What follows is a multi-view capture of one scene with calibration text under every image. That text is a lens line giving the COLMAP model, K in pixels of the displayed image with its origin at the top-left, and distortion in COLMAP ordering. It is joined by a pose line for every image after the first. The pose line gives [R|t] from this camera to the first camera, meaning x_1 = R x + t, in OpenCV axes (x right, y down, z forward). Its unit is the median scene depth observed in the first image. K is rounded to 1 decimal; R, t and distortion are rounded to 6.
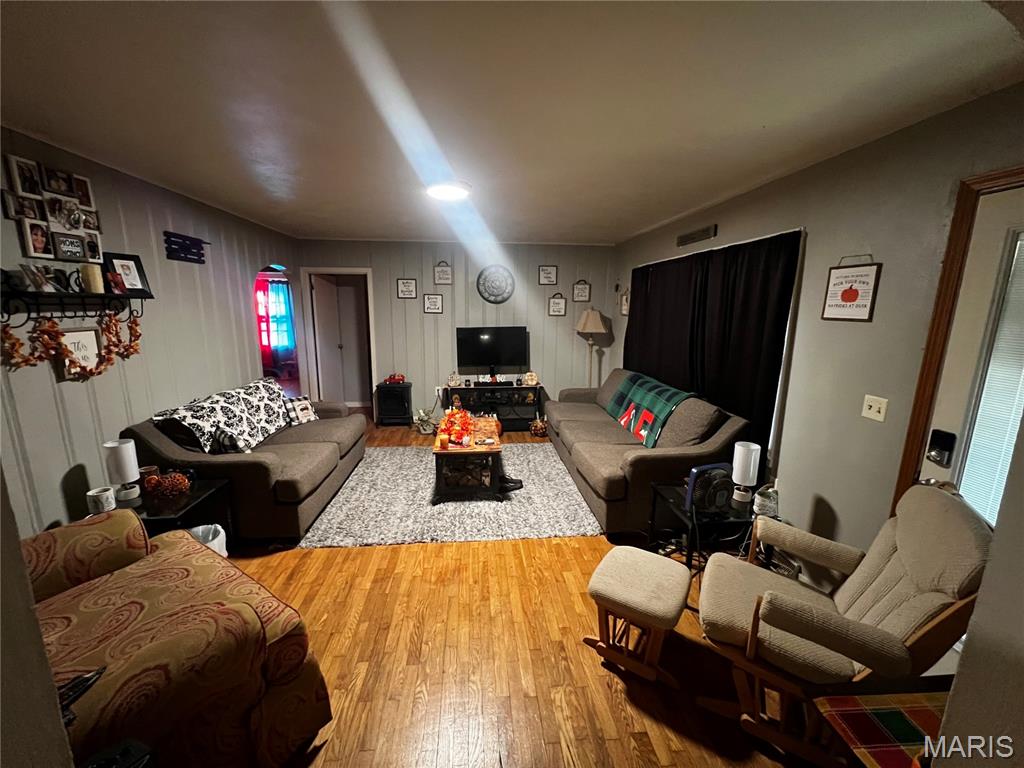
lens RADIAL K [[410.4, 0, 509.2], [0, 410.4, 384.5], [0, 0, 1]] dist [0.001982, -0.000068]
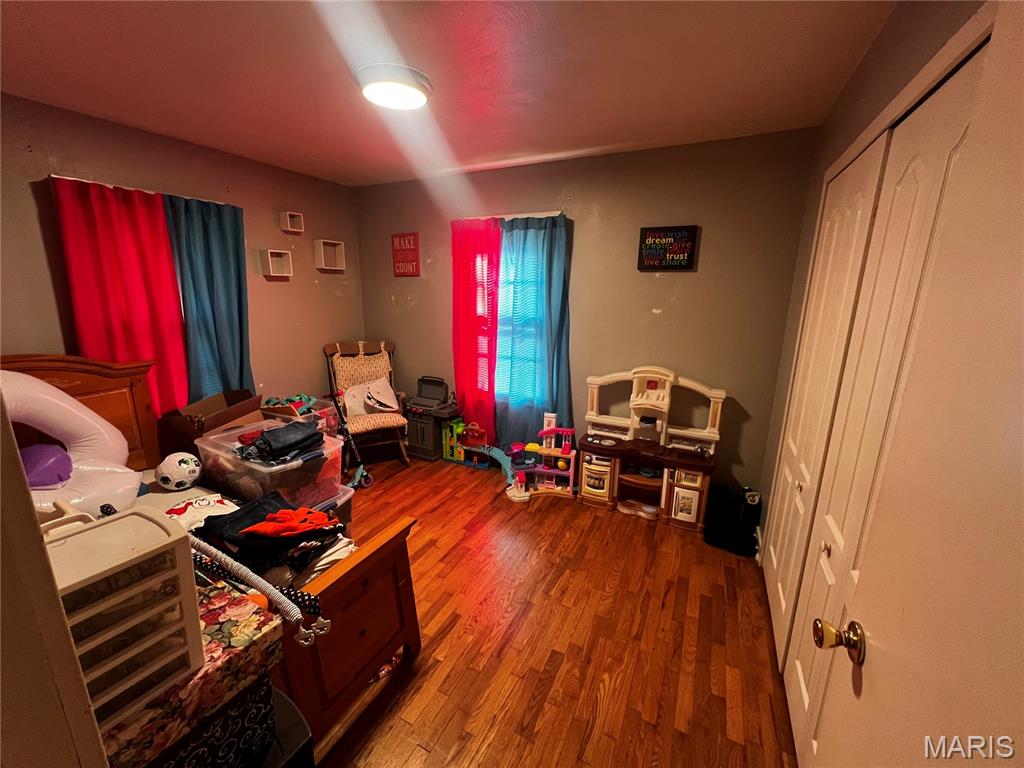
lens RADIAL K [[410.4, 0, 510.9], [0, 410.4, 383.5], [0, 0, 1]] dist [0.001982, -0.000068]
pose [[0.867329, 0.110836, -0.485237, -0.379490], [-0.095098, 0.993833, 0.057026, -0.129008], [0.488565, -0.003315, 0.872521, 0.669201]]
